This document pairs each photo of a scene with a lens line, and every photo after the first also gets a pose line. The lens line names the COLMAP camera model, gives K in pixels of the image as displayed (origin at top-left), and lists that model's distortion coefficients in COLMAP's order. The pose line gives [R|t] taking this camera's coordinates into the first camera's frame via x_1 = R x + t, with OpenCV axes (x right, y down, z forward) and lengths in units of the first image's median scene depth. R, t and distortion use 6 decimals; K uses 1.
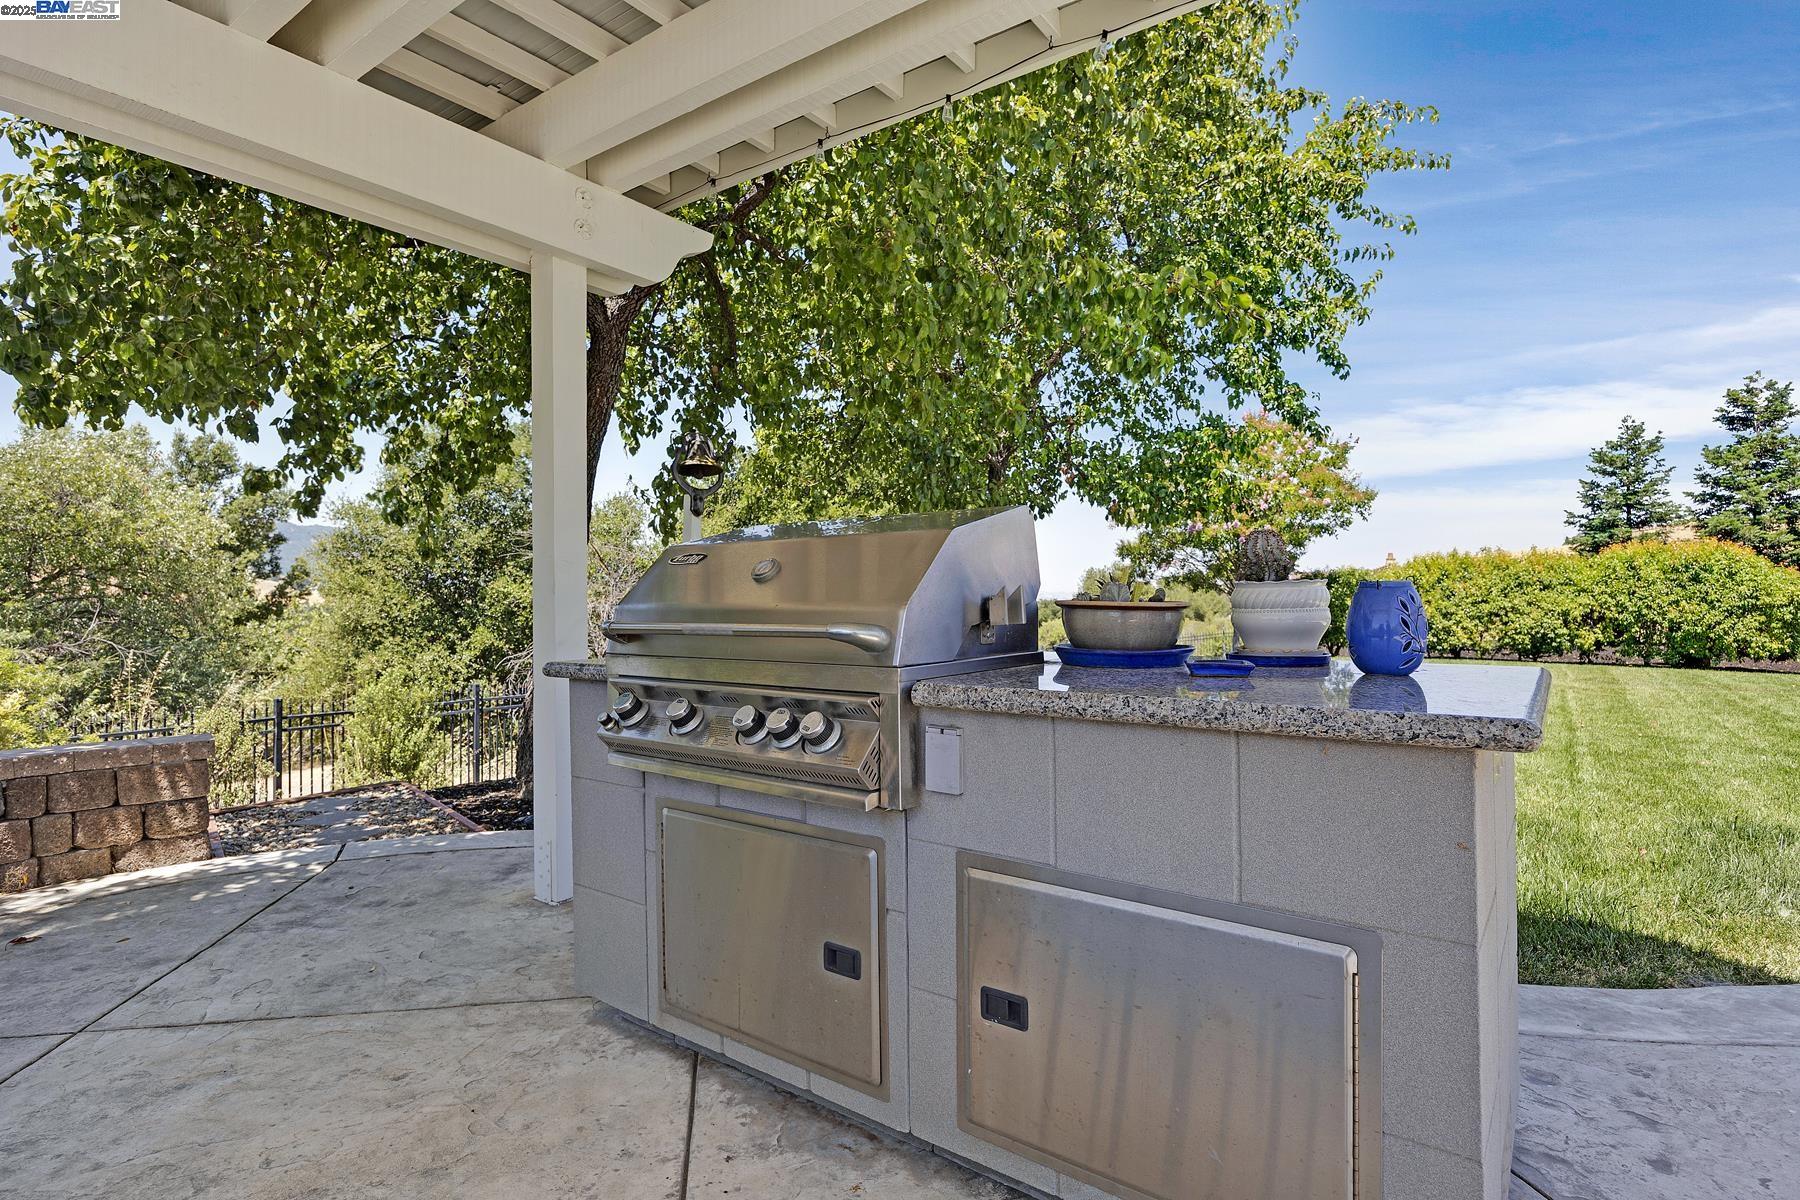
lens RADIAL K [[909.9, 0, 926.3], [0, 909.9, 602.5], [0, 0, 1]] dist [0.001893, 0.000753]
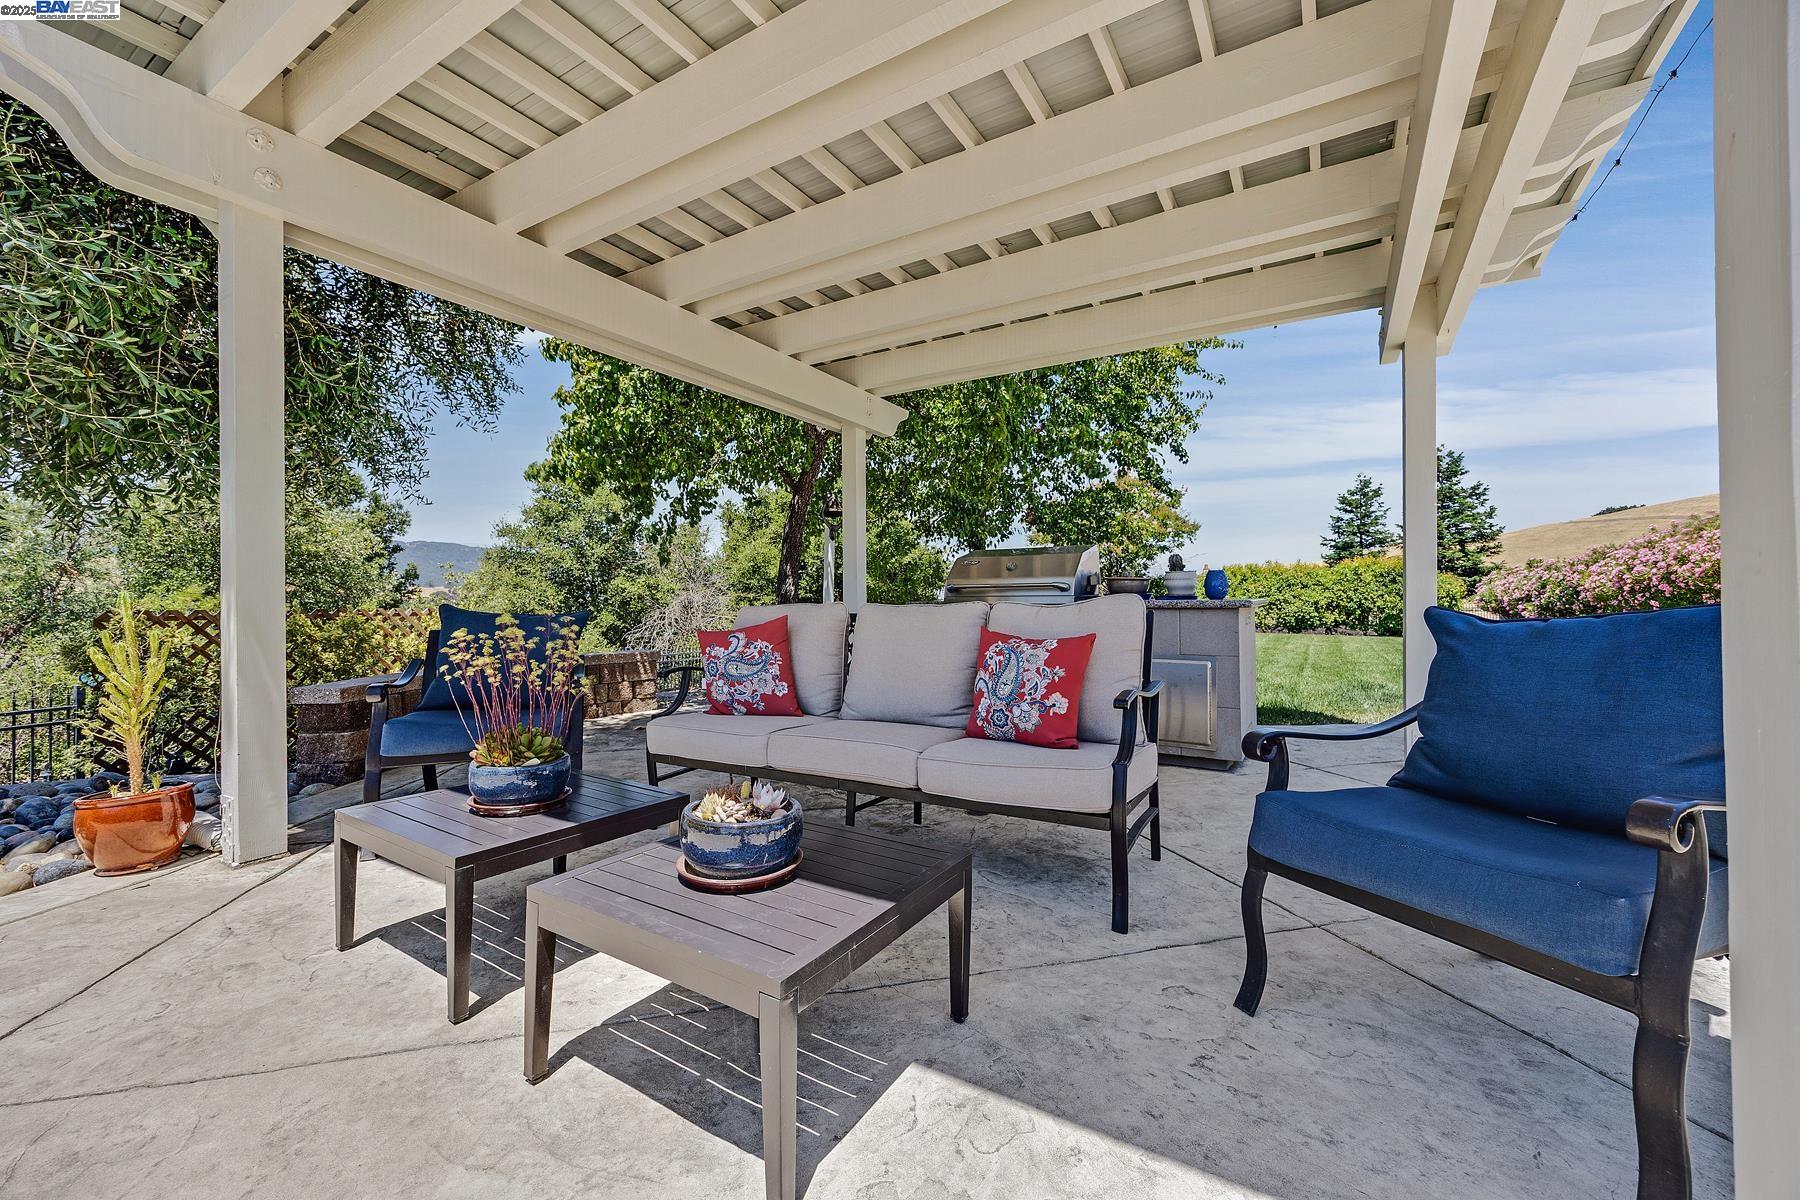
lens RADIAL K [[709.2, 0, 900.0], [0, 709.2, 600.0], [0, 0, 1]] dist [-0.000593, 0.000056]
pose [[0.997767, 0.000603, 0.066790, -0.094610], [-0.000427, 0.999996, -0.002652, 0.010562], [-0.066792, 0.002617, 0.997764, -0.169946]]
